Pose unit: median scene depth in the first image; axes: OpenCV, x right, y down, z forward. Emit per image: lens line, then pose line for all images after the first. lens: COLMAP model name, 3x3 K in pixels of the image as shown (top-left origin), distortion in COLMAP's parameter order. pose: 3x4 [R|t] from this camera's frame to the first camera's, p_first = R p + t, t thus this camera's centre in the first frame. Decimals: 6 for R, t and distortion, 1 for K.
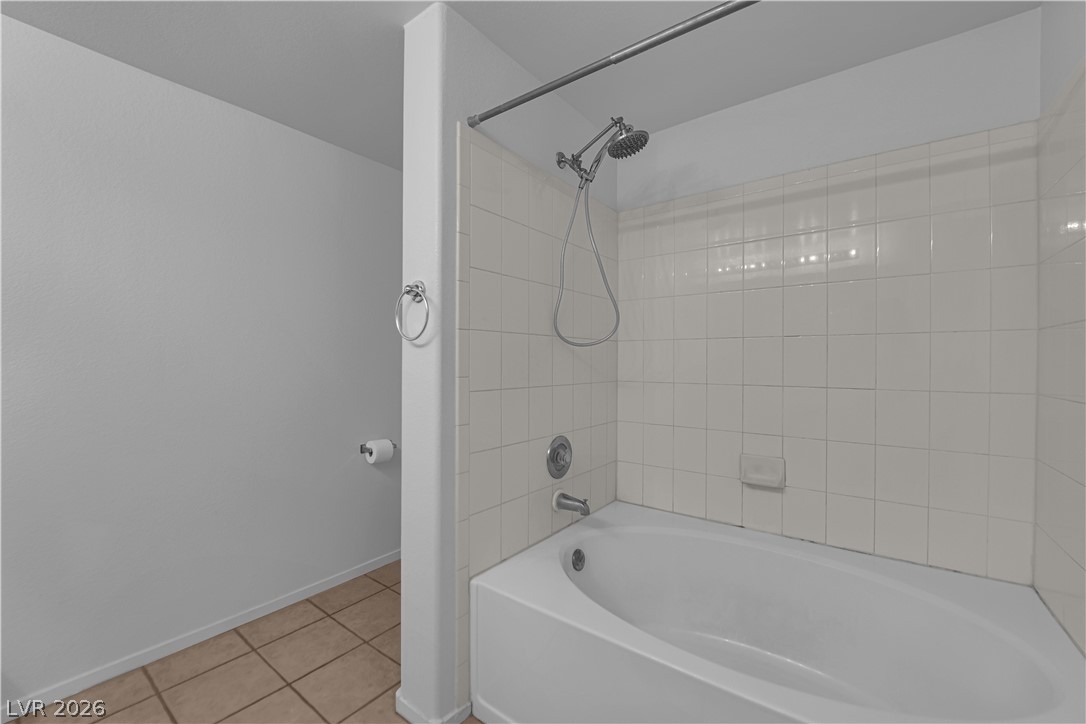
lens RADIAL K [[437.7, 0, 543.0], [0, 437.7, 362.0], [0, 0, 1]] dist [-0.017678, 0.000242]
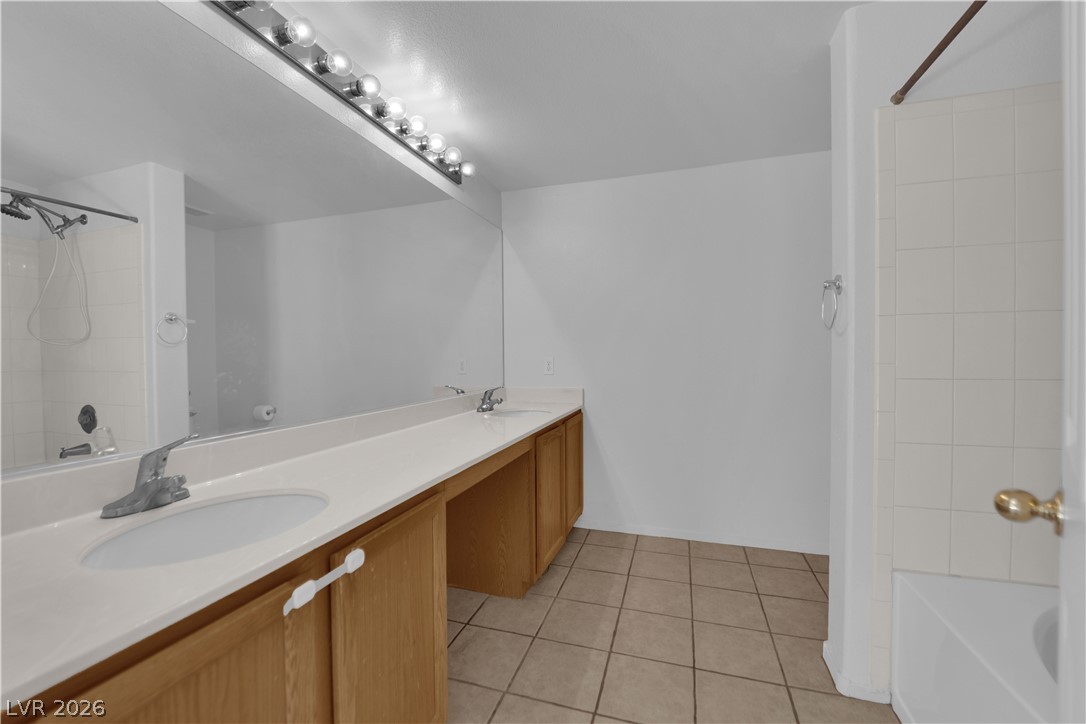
lens RADIAL K [[434.0, 0, 545.2], [0, 434.0, 363.6], [0, 0, 1]] dist [-0.012335, -0.000418]
pose [[0.329679, 0.009926, -0.944041, 0.468324], [0.013044, 0.999801, 0.015068, 0.009988], [0.944003, -0.017282, 0.329484, -0.048941]]
